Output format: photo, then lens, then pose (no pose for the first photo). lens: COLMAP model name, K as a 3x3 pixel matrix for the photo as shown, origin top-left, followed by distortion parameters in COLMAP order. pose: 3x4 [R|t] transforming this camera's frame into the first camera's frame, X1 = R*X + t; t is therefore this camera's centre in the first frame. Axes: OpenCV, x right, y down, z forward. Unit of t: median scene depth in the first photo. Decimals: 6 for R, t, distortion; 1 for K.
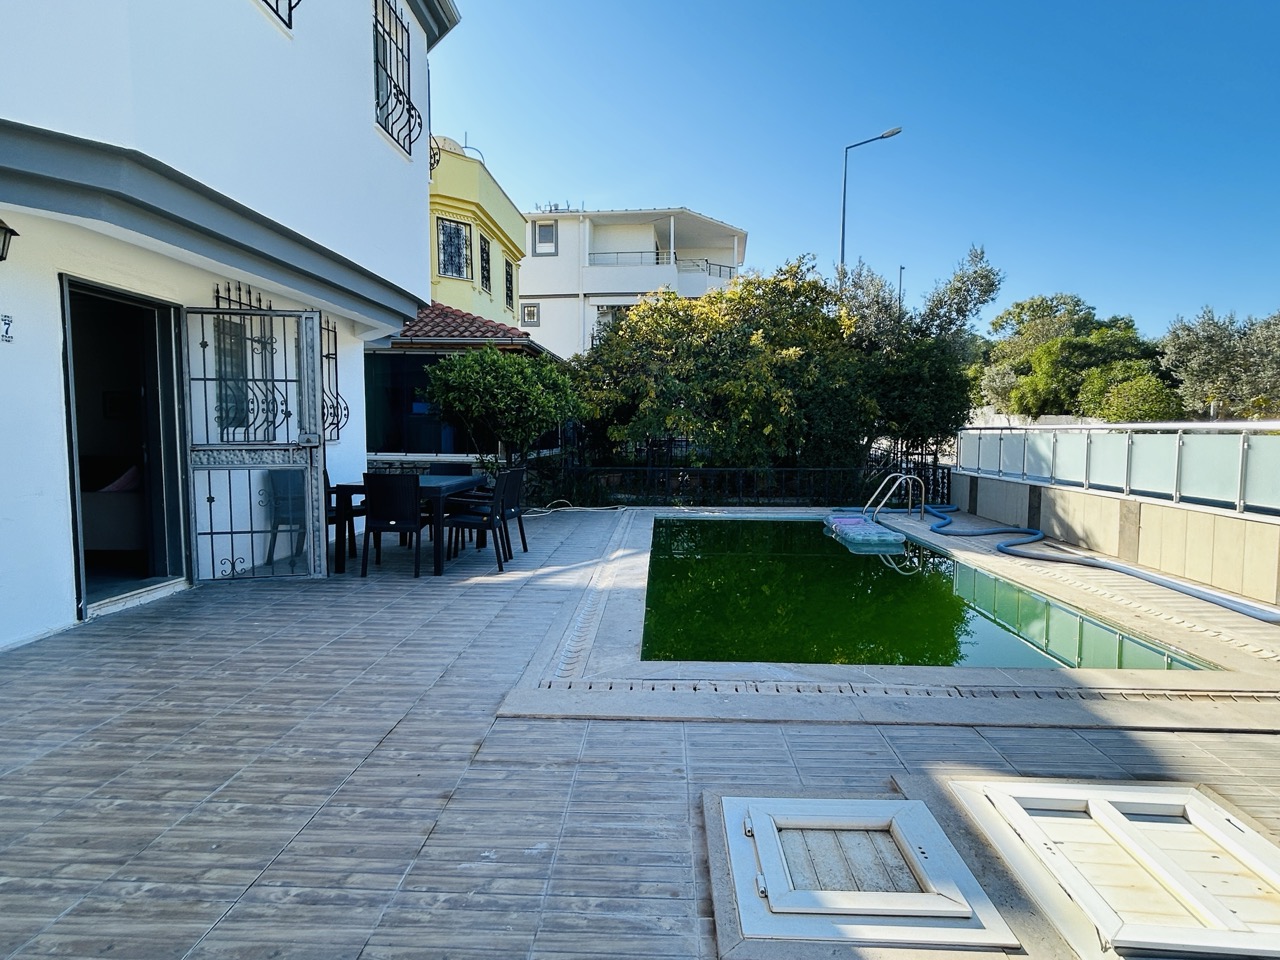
lens RADIAL K [[694.2, 0, 641.3], [0, 694.2, 478.9], [0, 0, 1]] dist [-0.004216, 0.001417]
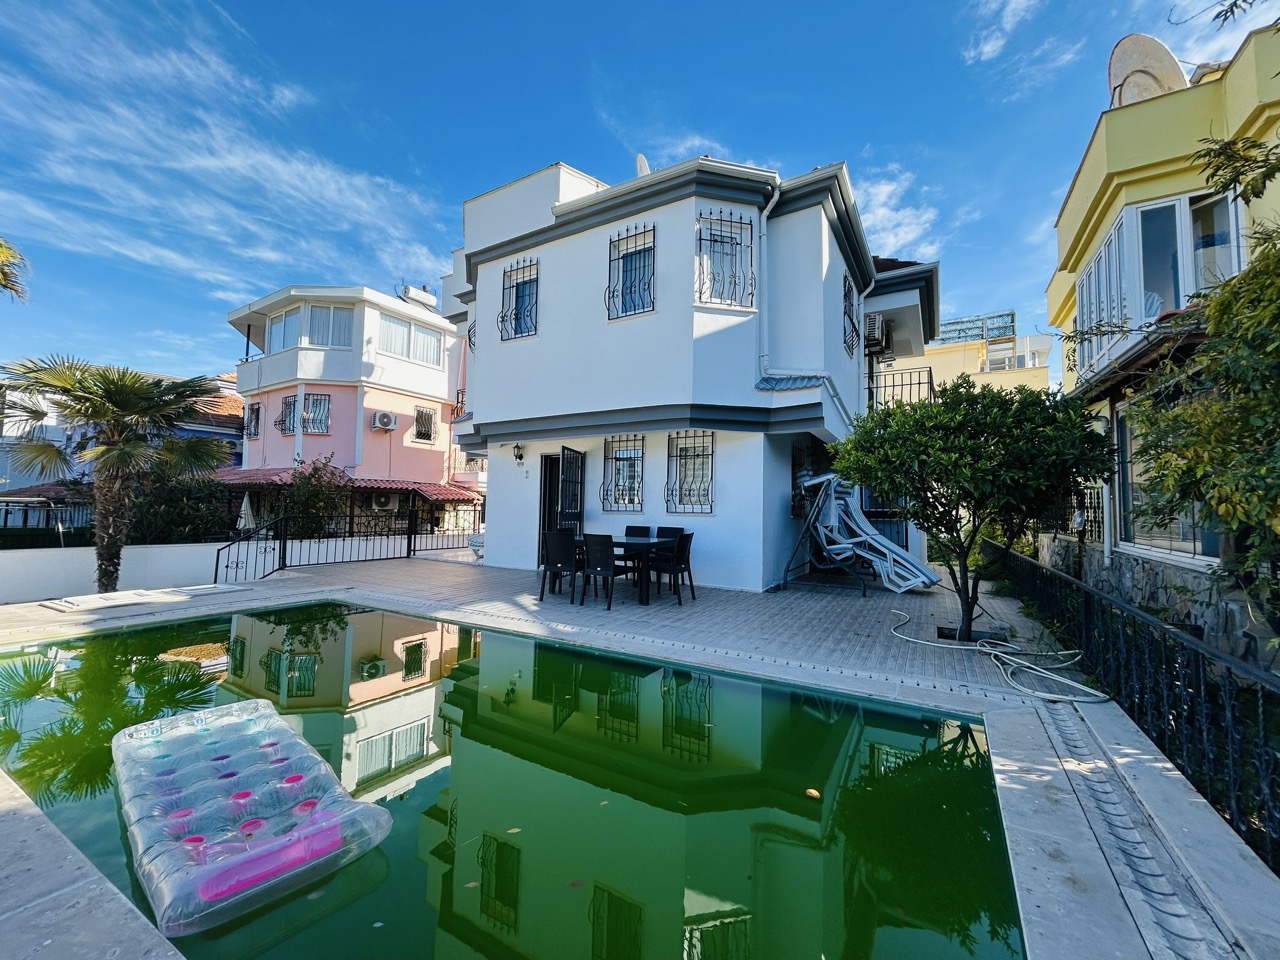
lens RADIAL K [[514.4, 0, 640.8], [0, 514.4, 478.2], [0, 0, 1]] dist [0.001025, -0.000063]
pose [[-0.465880, -0.064688, -0.882480, 0.767753], [-0.077961, 0.996446, -0.031885, -0.119186], [0.881407, 0.053944, -0.469267, 1.963033]]
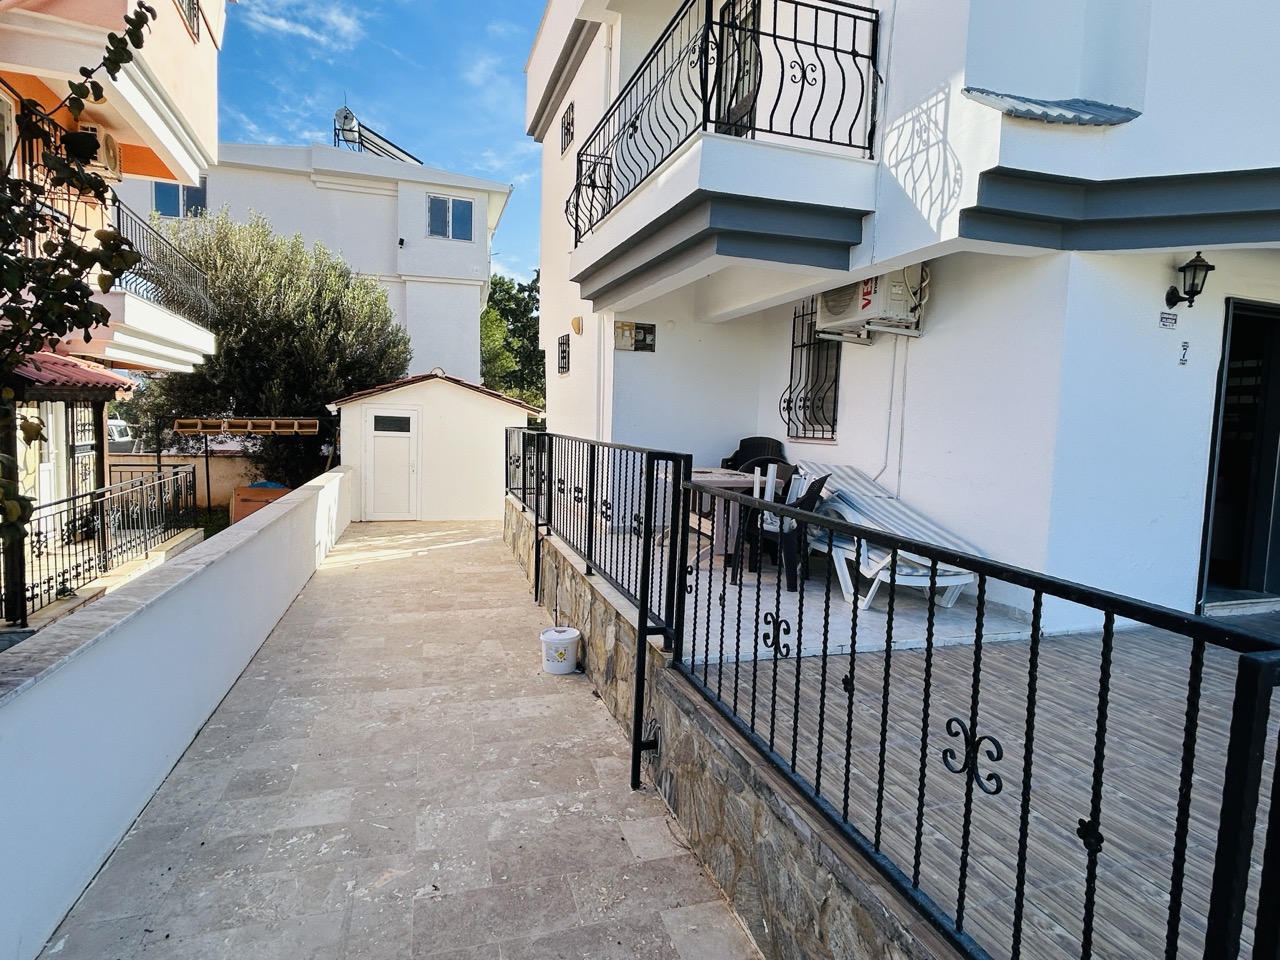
lens RADIAL K [[694.2, 0, 636.9], [0, 694.2, 476.8], [0, 0, 1]] dist [-0.004216, 0.001417]
pose [[0.375474, 0.082917, -0.923116, -0.126327], [-0.093739, 0.994280, 0.051182, 0.011409], [0.922080, 0.067315, 0.381099, -0.200242]]
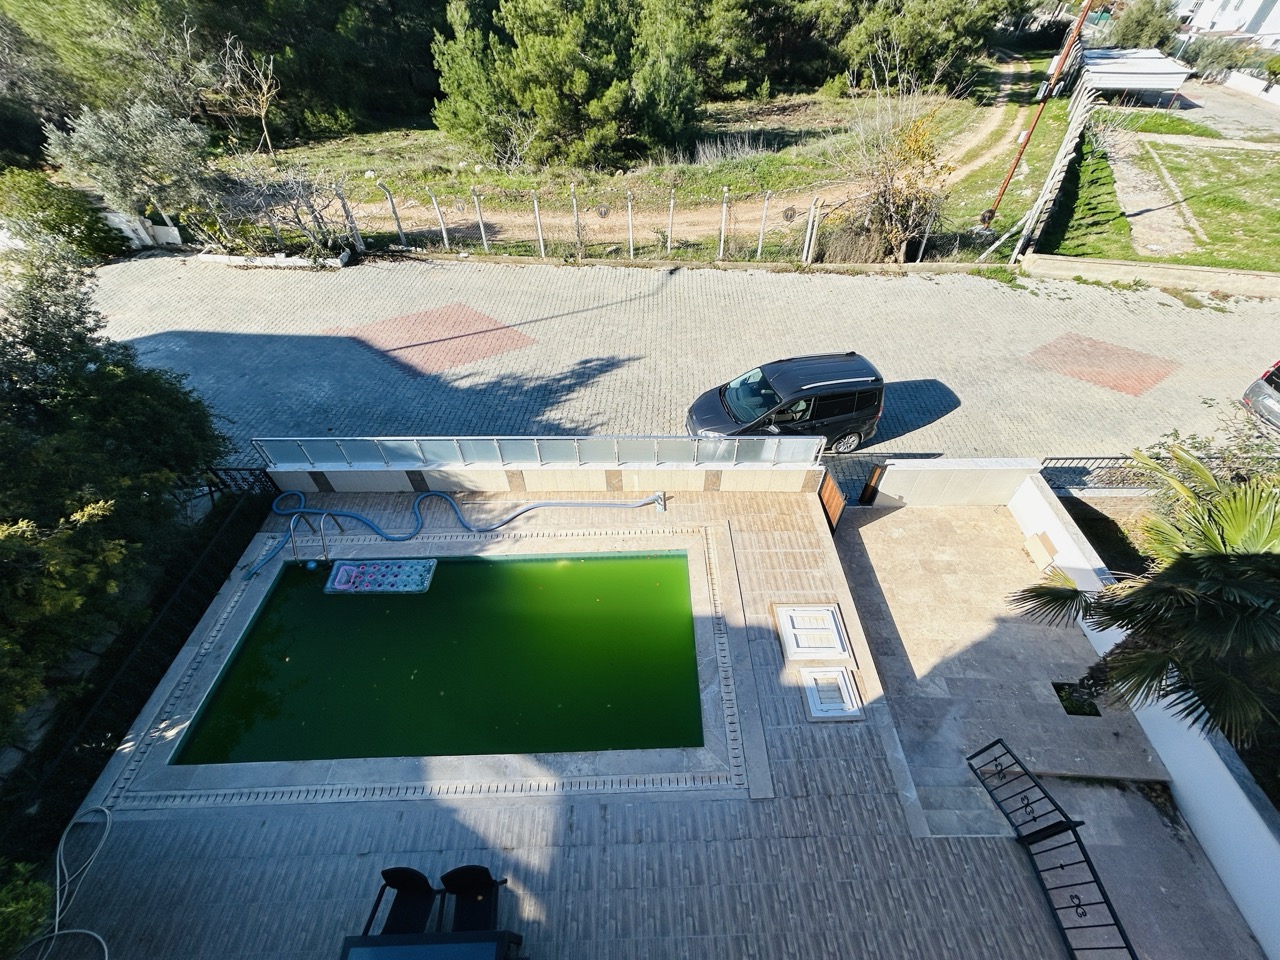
lens RADIAL K [[514.4, 0, 639.3], [0, 514.4, 479.0], [0, 0, 1]] dist [0.001025, -0.000063]
pose [[-0.052554, -0.719288, 0.692722, -0.399879], [0.087353, 0.687710, 0.720711, -1.195561], [-0.994790, 0.098387, 0.026690, 0.787067]]
